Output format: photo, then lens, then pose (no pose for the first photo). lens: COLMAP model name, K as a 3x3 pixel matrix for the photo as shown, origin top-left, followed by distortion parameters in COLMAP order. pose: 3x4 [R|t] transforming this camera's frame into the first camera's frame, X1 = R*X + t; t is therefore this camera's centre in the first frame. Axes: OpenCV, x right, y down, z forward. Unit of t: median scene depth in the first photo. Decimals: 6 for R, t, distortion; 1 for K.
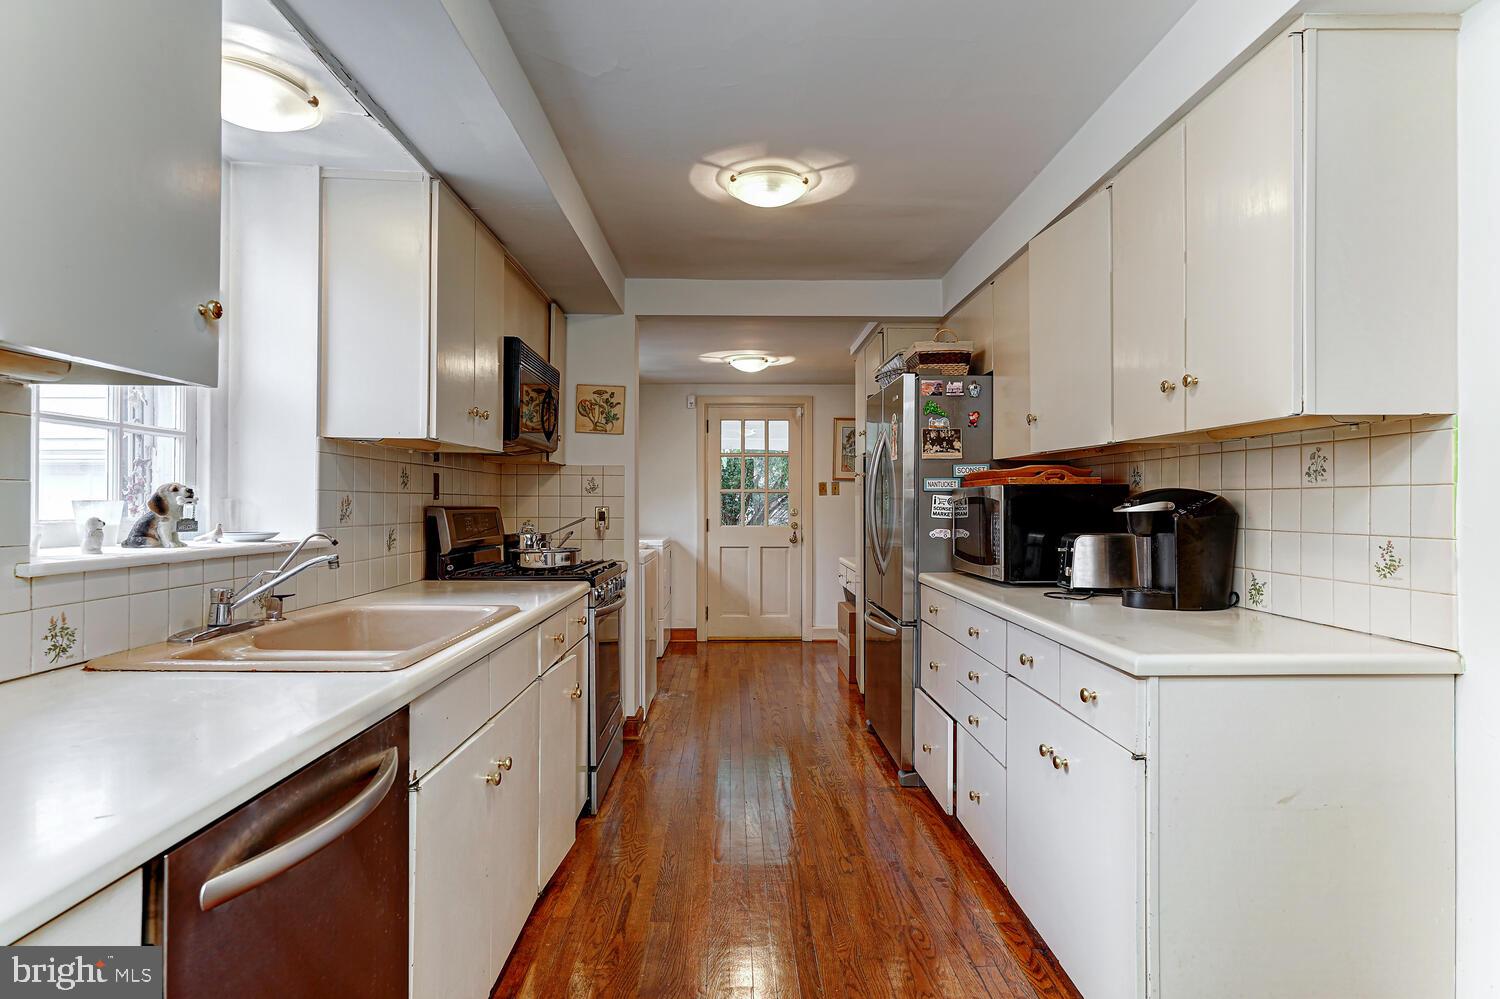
lens RADIAL K [[806.7, 0, 750.0], [0, 806.7, 499.5], [0, 0, 1]] dist [-0.000844, 0.000314]
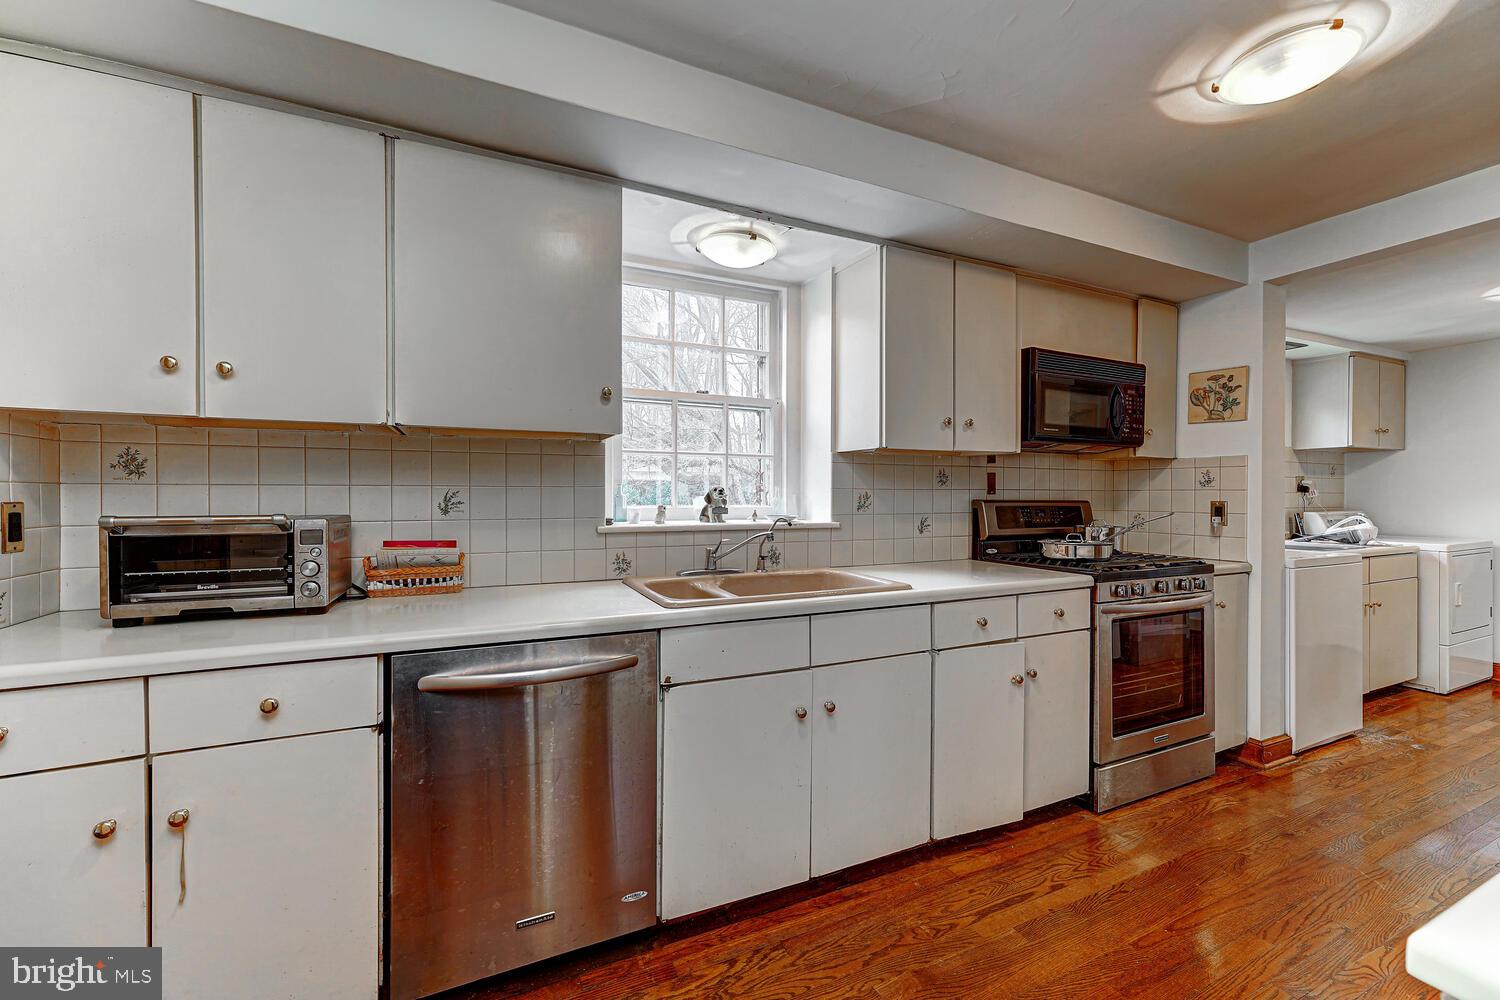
lens RADIAL K [[600.3, 0, 750.0], [0, 600.3, 500.0], [0, 0, 1]] dist [0.000137, 0.000120]
pose [[0.411474, 0.005089, -0.911407, 0.300845], [0.004046, 0.999964, 0.007410, 0.000188], [0.911413, -0.006737, 0.411439, 0.309624]]
